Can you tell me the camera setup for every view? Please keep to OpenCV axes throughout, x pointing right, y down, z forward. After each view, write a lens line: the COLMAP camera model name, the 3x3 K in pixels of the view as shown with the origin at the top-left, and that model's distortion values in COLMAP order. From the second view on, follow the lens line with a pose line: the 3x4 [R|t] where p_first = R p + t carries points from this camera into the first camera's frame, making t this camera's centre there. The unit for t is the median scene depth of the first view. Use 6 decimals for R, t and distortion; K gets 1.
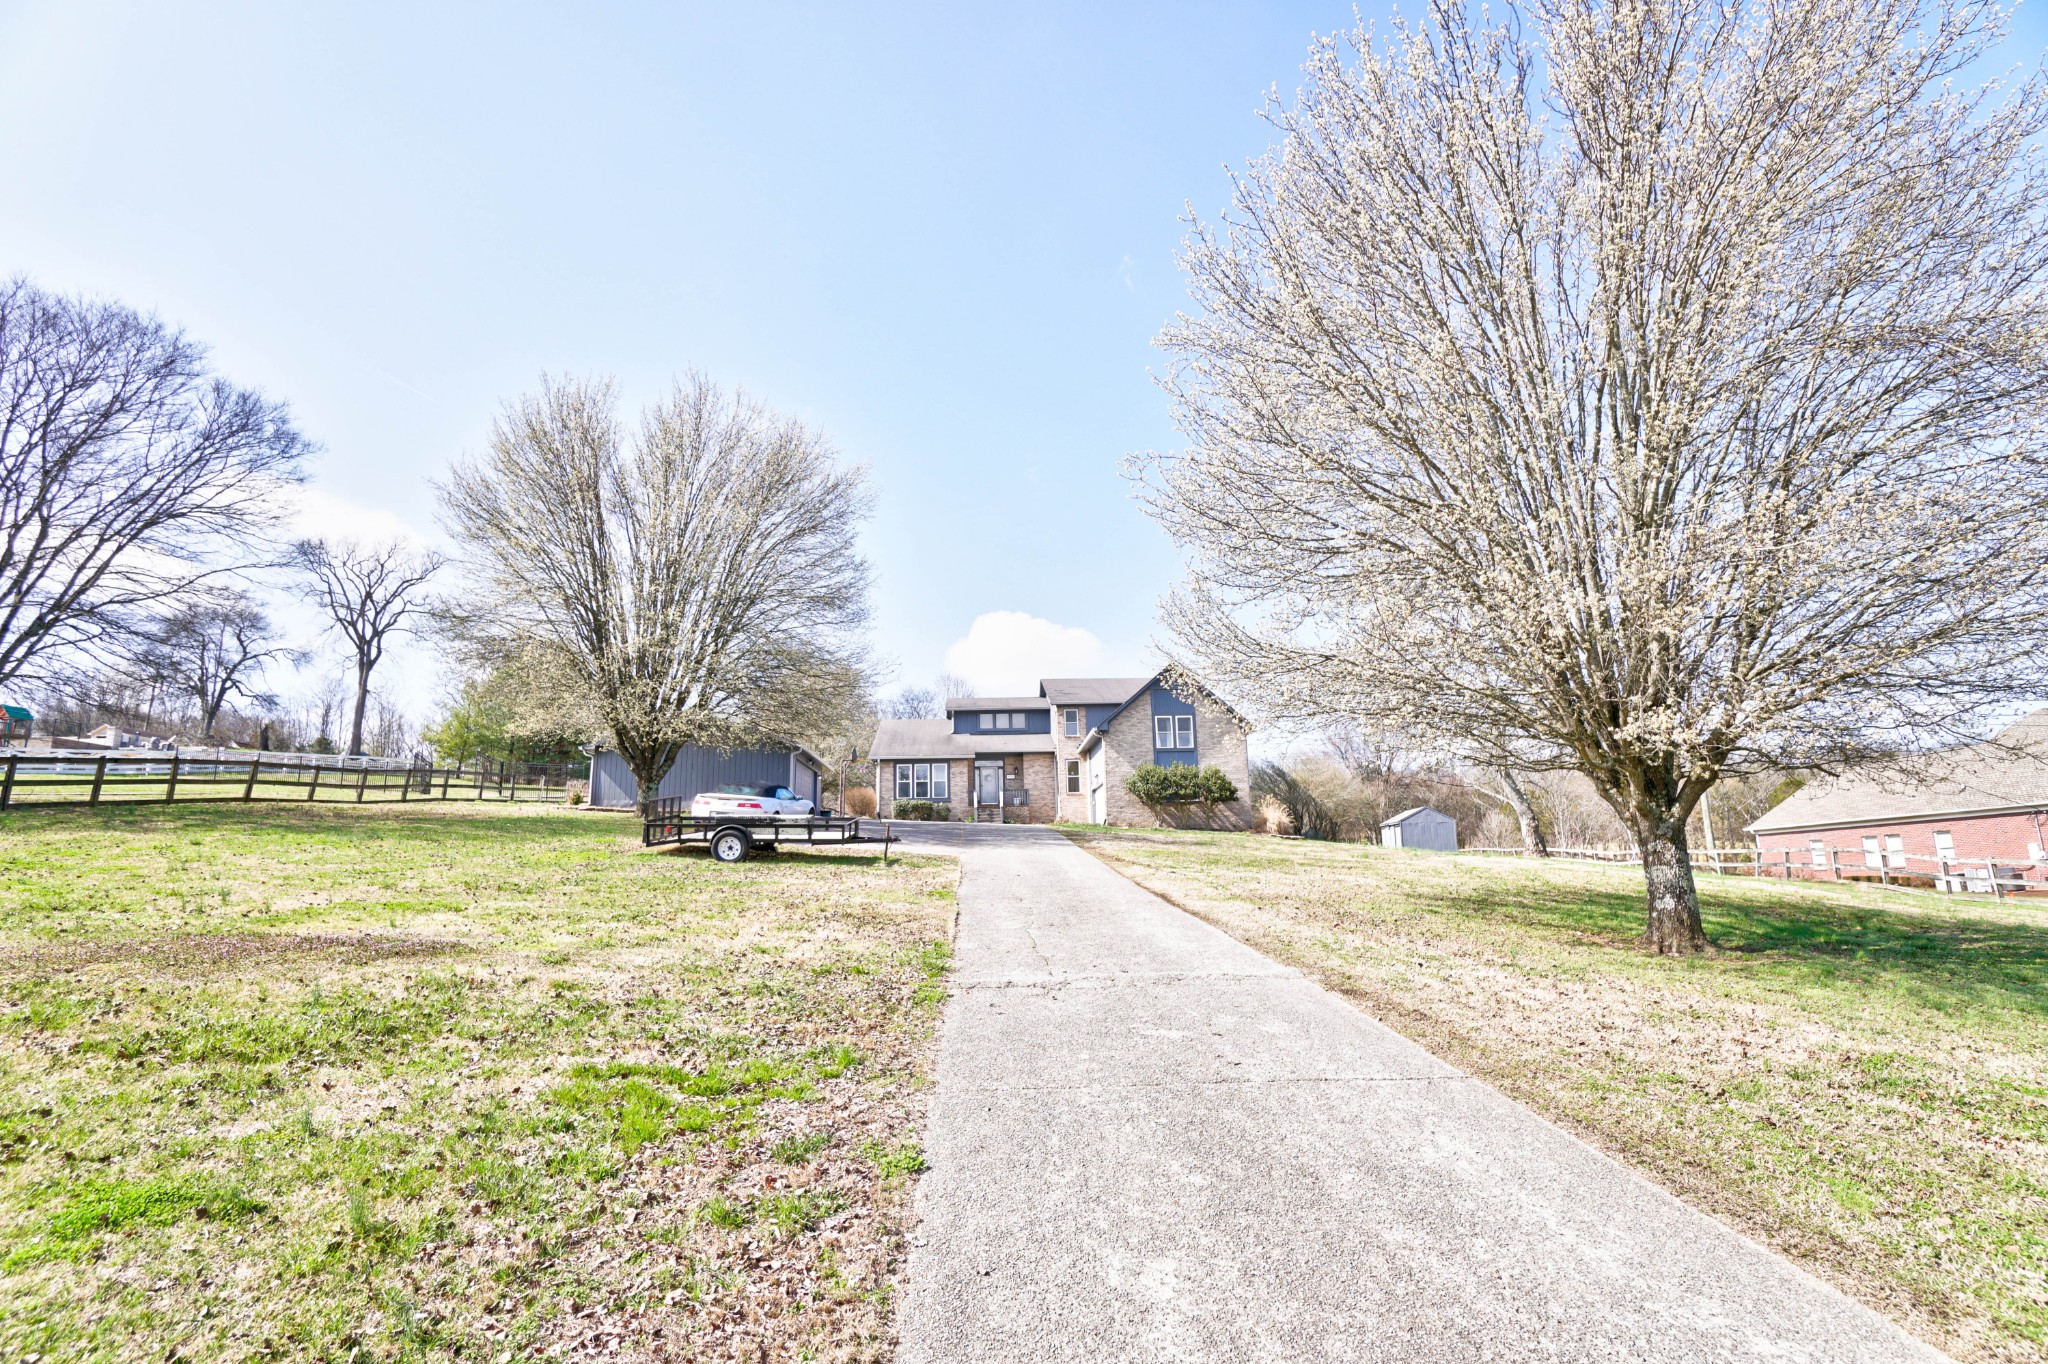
lens RADIAL K [[1006.4, 0, 1017.7], [0, 1006.4, 690.6], [0, 0, 1]] dist [-0.024022, -0.000467]
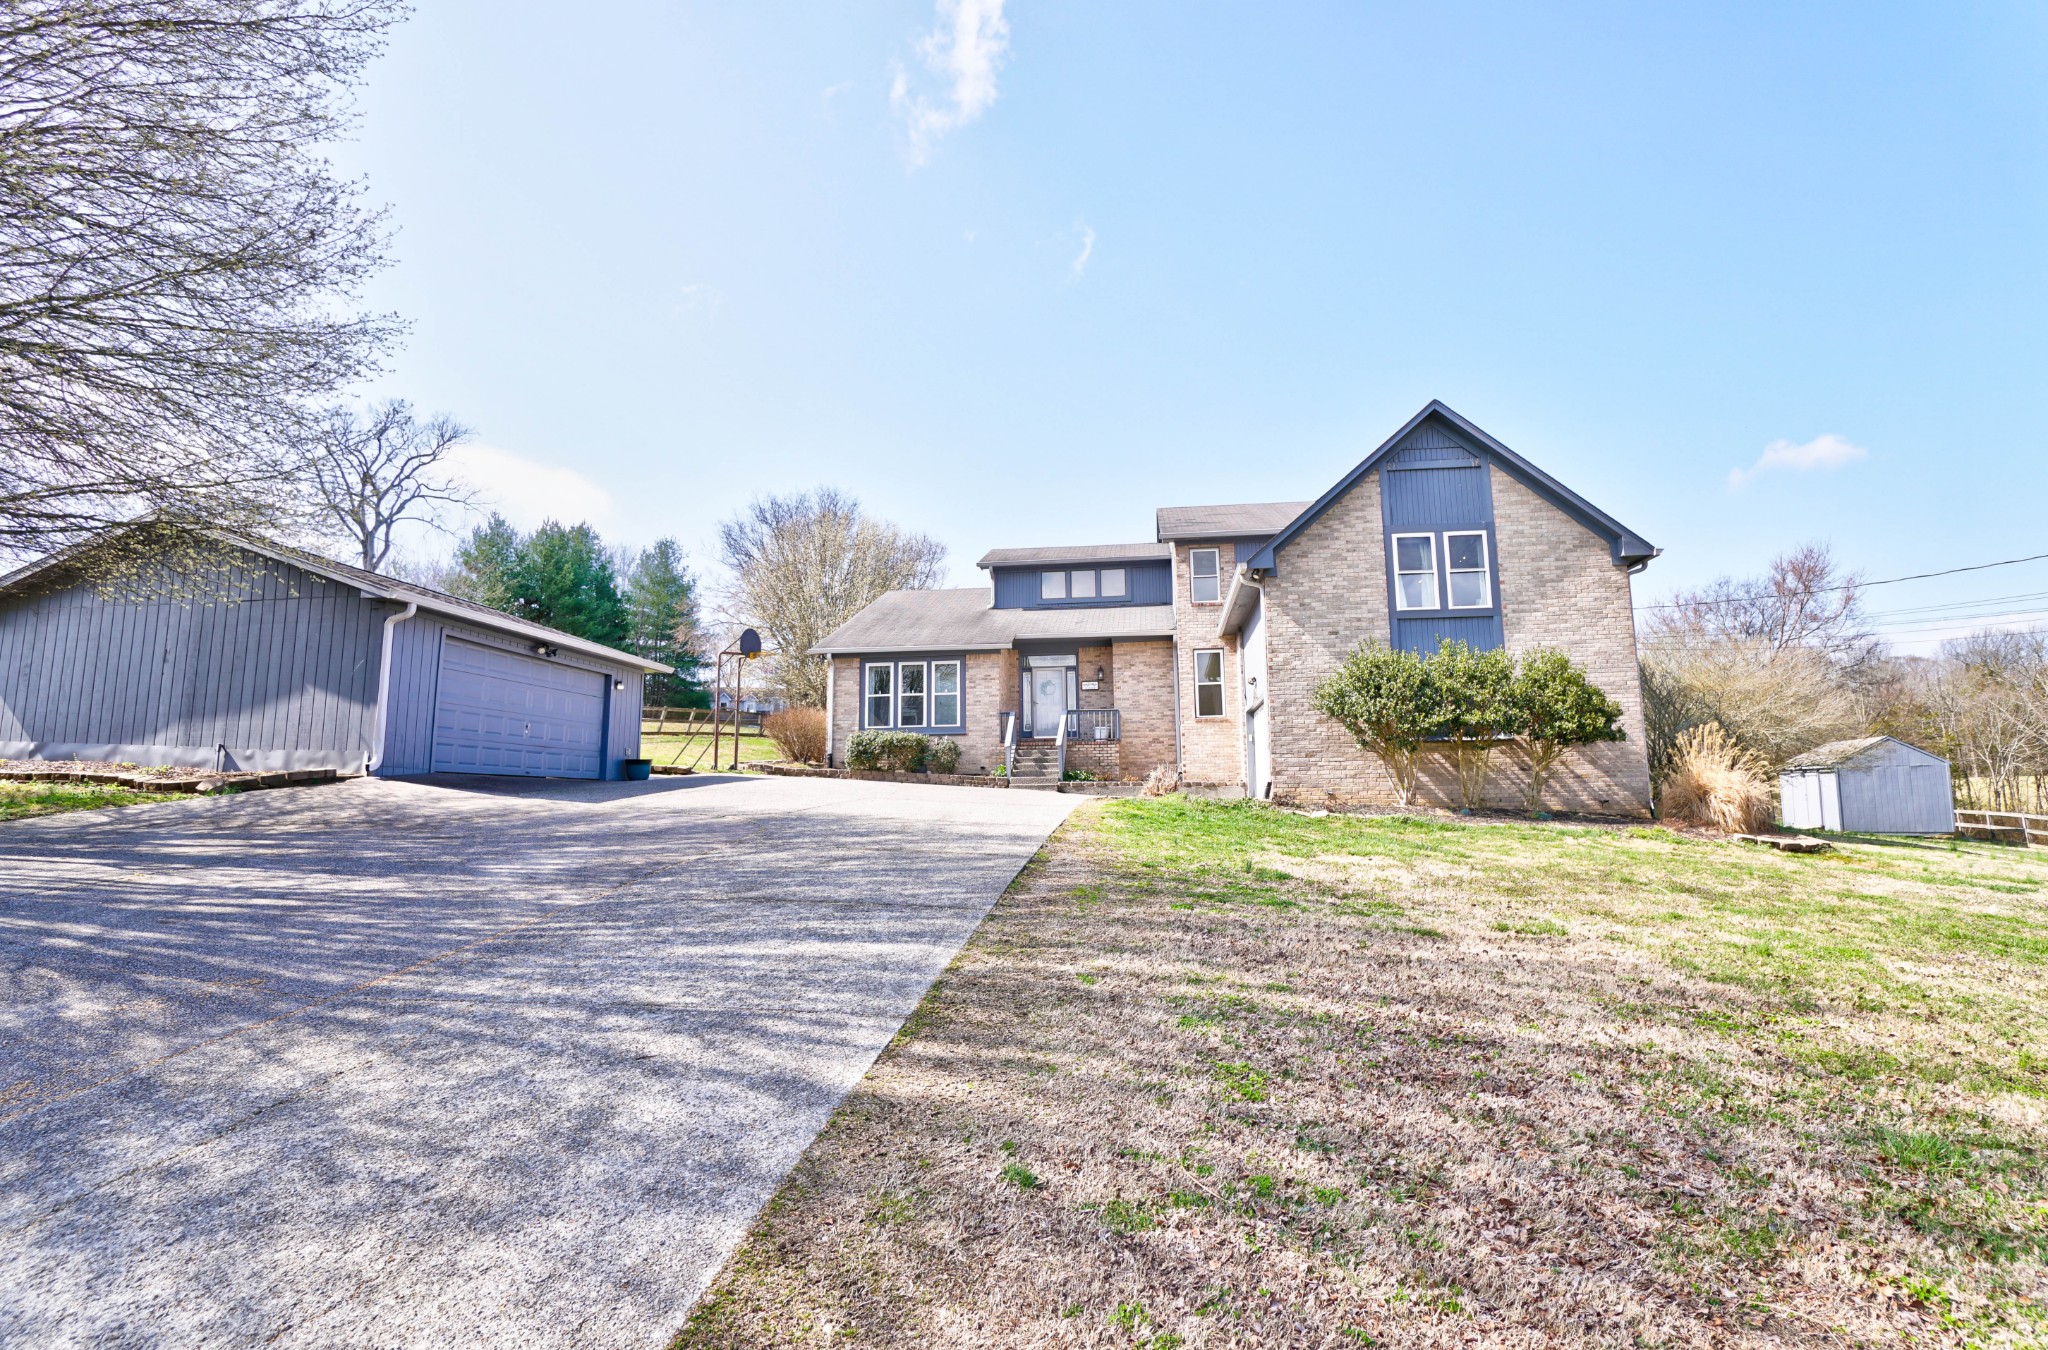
lens RADIAL K [[1022.2, 0, 1024.3], [0, 1022.2, 686.3], [0, 0, 1]] dist [-0.022912, -0.000363]
pose [[0.984893, -0.006293, -0.173051, 0.053197], [0.019580, 0.996978, 0.075183, 0.047628], [0.172055, -0.077435, 0.982039, 0.496825]]
